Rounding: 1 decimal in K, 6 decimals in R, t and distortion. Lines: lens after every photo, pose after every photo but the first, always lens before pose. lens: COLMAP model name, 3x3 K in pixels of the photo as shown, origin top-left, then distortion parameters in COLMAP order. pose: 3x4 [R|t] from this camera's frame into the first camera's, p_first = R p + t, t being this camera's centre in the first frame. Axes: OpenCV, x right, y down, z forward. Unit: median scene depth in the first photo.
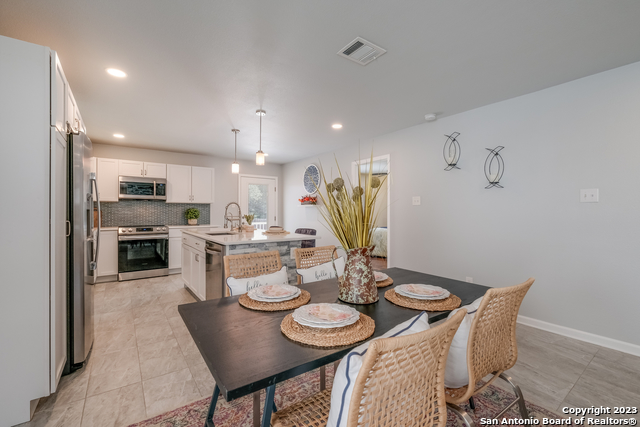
lens RADIAL K [[278.4, 0, 320.9], [0, 278.4, 215.6], [0, 0, 1]] dist [-0.001165, 0.000879]
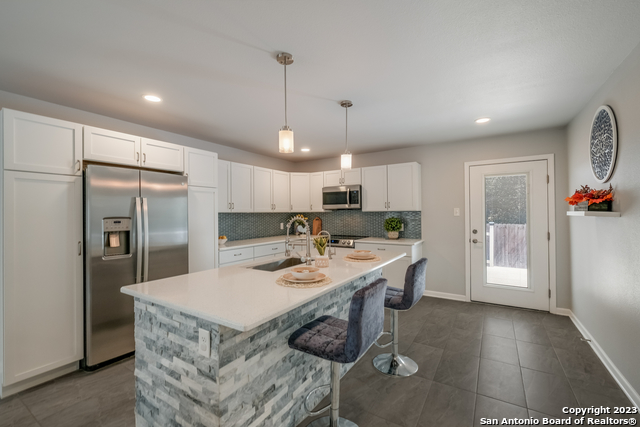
lens RADIAL K [[278.4, 0, 315.4], [0, 278.4, 210.4], [0, 0, 1]] dist [-0.001165, 0.000879]
pose [[0.367087, -0.013266, -0.930092, 0.377932], [-0.001944, 0.999885, -0.015029, -0.067356], [0.930185, 0.007325, 0.367019, 0.987937]]
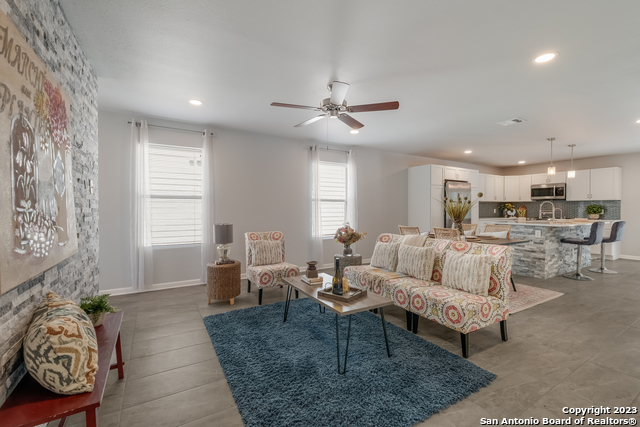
lens RADIAL K [[278.4, 0, 315.8], [0, 278.4, 212.7], [0, 0, 1]] dist [-0.001165, 0.000879]
pose [[-0.081194, 0.013148, -0.996612, 1.547941], [-0.012216, 0.999825, 0.014186, 0.008062], [0.996623, 0.013327, -0.081019, -0.122779]]
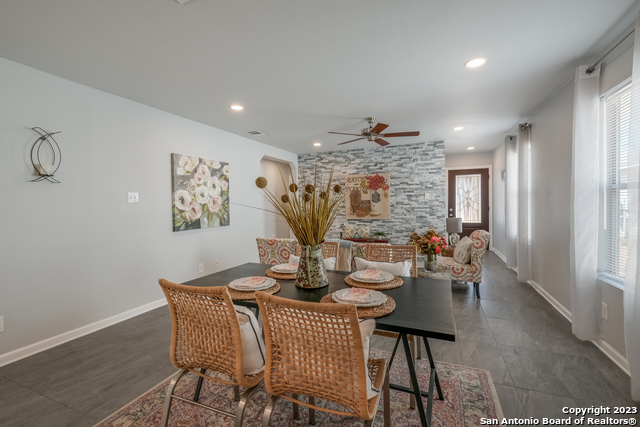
lens RADIAL K [[278.4, 0, 322.1], [0, 278.4, 211.6], [0, 0, 1]] dist [-0.001165, 0.000879]
pose [[-0.519183, -0.016653, 0.854501, -0.446195], [0.025439, 0.999066, 0.034927, -0.027267], [-0.854285, 0.039871, -0.518274, 0.776877]]
